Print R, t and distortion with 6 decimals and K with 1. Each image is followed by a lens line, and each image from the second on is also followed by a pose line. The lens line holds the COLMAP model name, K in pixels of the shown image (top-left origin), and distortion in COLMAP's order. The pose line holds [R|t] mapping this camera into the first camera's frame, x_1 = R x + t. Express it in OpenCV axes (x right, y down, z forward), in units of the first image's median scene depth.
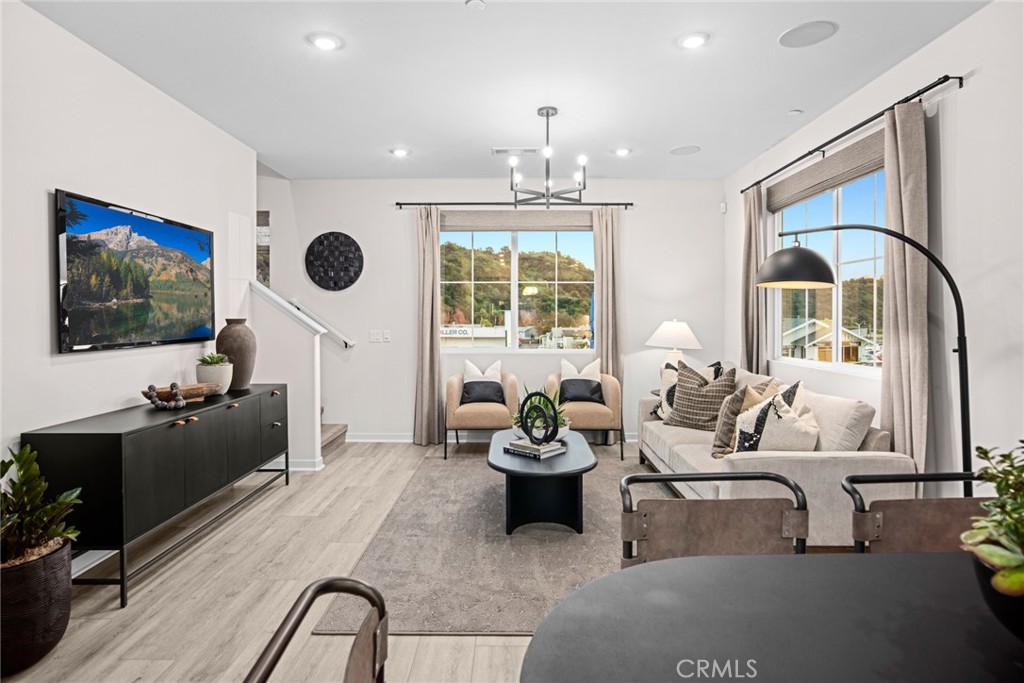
lens RADIAL K [[559.6, 0, 507.7], [0, 559.6, 325.5], [0, 0, 1]] dist [-0.029305, 0.000347]
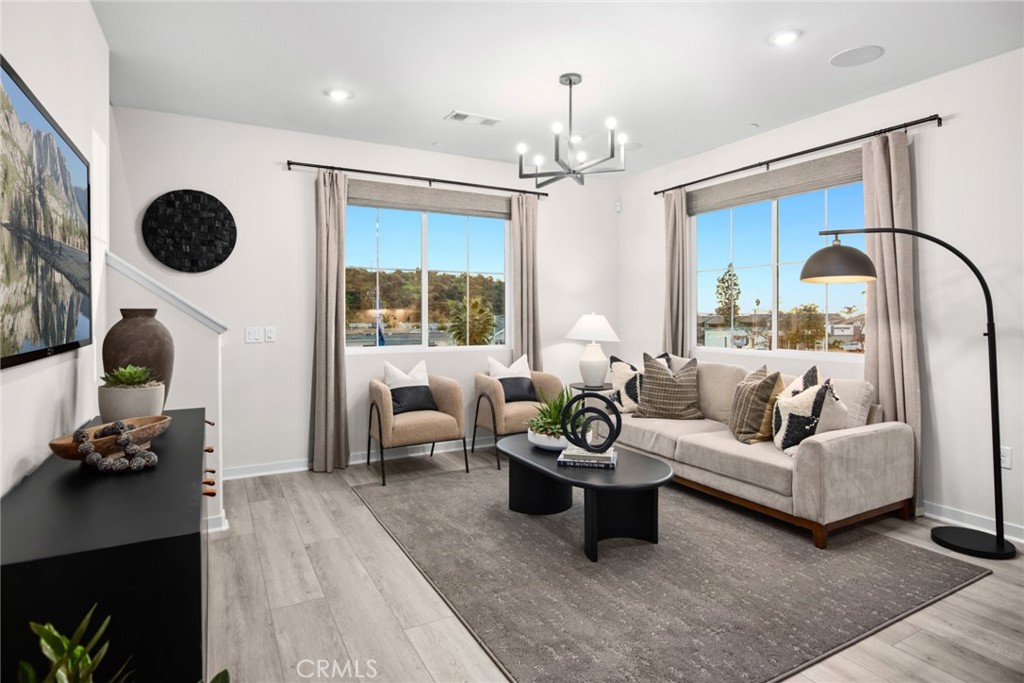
lens RADIAL K [[556.6, 0, 516.3], [0, 556.6, 317.2], [0, 0, 1]] dist [-0.026007, 0.000176]
pose [[0.869299, -0.002299, 0.494282, -0.420467], [0.006896, 0.999948, -0.007477, 0.004604], [-0.494239, 0.009908, 0.869270, 0.255758]]
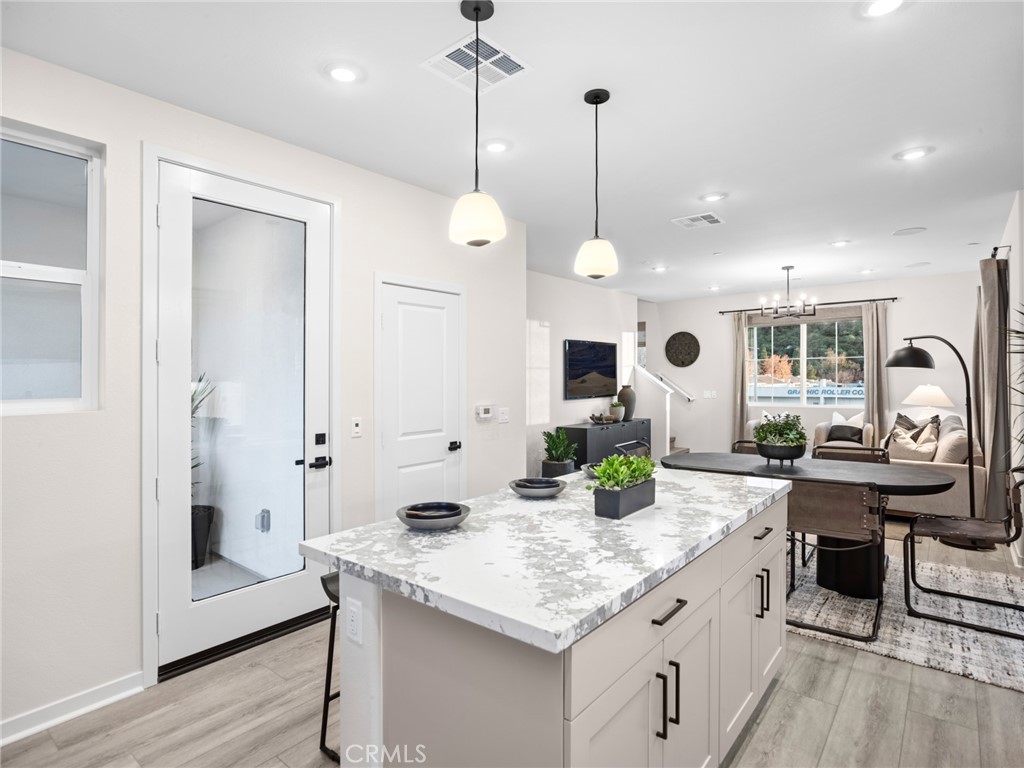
lens RADIAL K [[554.2, 0, 512.0], [0, 554.2, 384.0], [0, 0, 1]] dist [-0.001144, -0.000289]
pose [[0.784499, -0.002724, -0.620124, 0.443663], [0.001977, 0.999996, -0.001893, -0.014636], [0.620126, 0.000259, 0.784502, -0.858906]]
